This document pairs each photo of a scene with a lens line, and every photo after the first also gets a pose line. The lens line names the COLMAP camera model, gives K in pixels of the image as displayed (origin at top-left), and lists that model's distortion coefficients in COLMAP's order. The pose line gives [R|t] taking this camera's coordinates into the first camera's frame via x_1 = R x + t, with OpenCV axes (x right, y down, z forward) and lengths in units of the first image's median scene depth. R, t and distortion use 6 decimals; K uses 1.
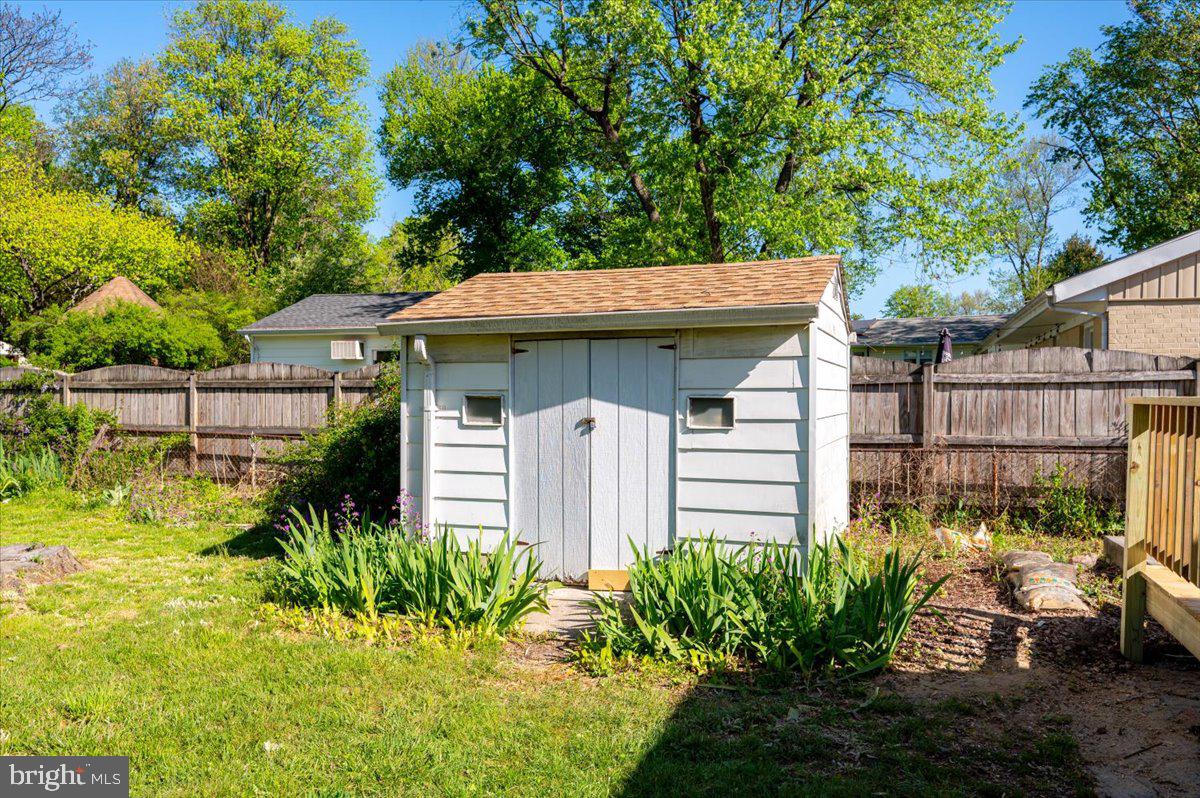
lens RADIAL K [[862.7, 0, 600.3], [0, 862.7, 404.6], [0, 0, 1]] dist [-0.001769, 0.001728]
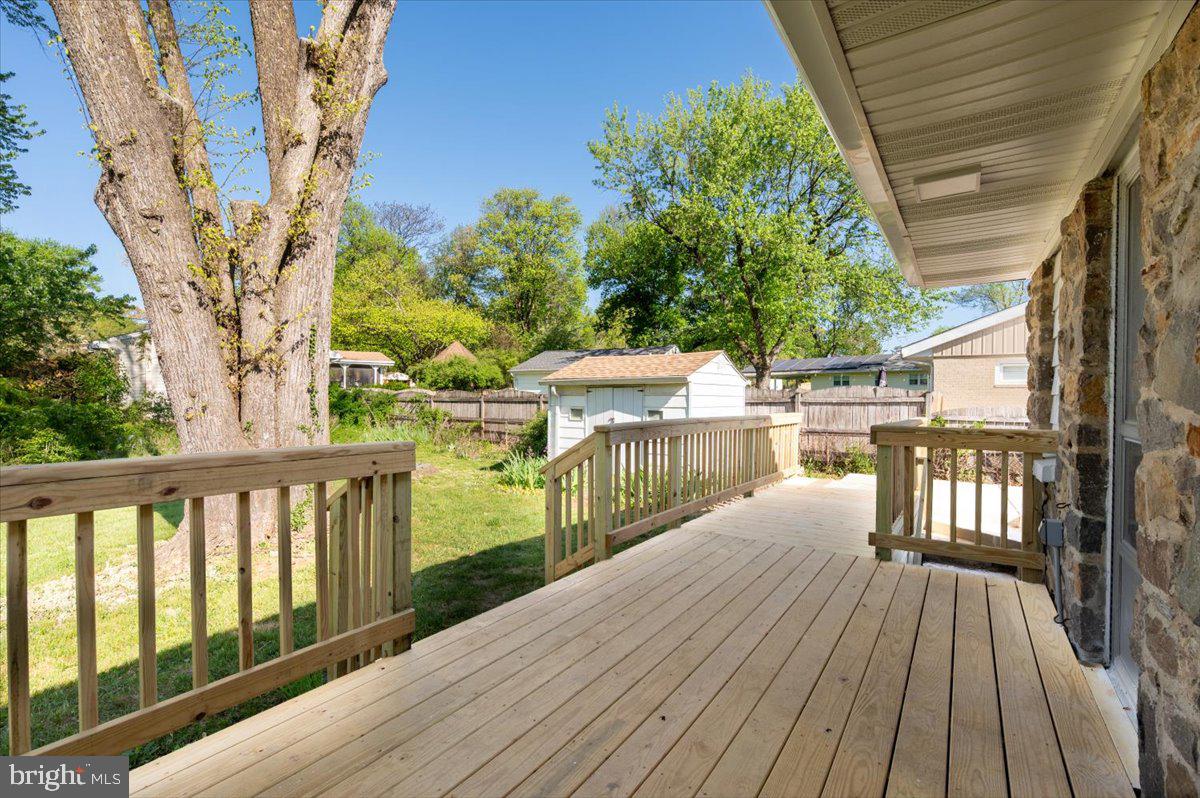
lens RADIAL K [[529.9, 0, 604.2], [0, 529.9, 407.7], [0, 0, 1]] dist [0.002364, 0.000158]
pose [[0.971397, 0.006885, -0.237361, 0.085746], [-0.005832, 0.999970, 0.005138, -0.005751], [0.237389, -0.003607, 0.971408, -0.139798]]
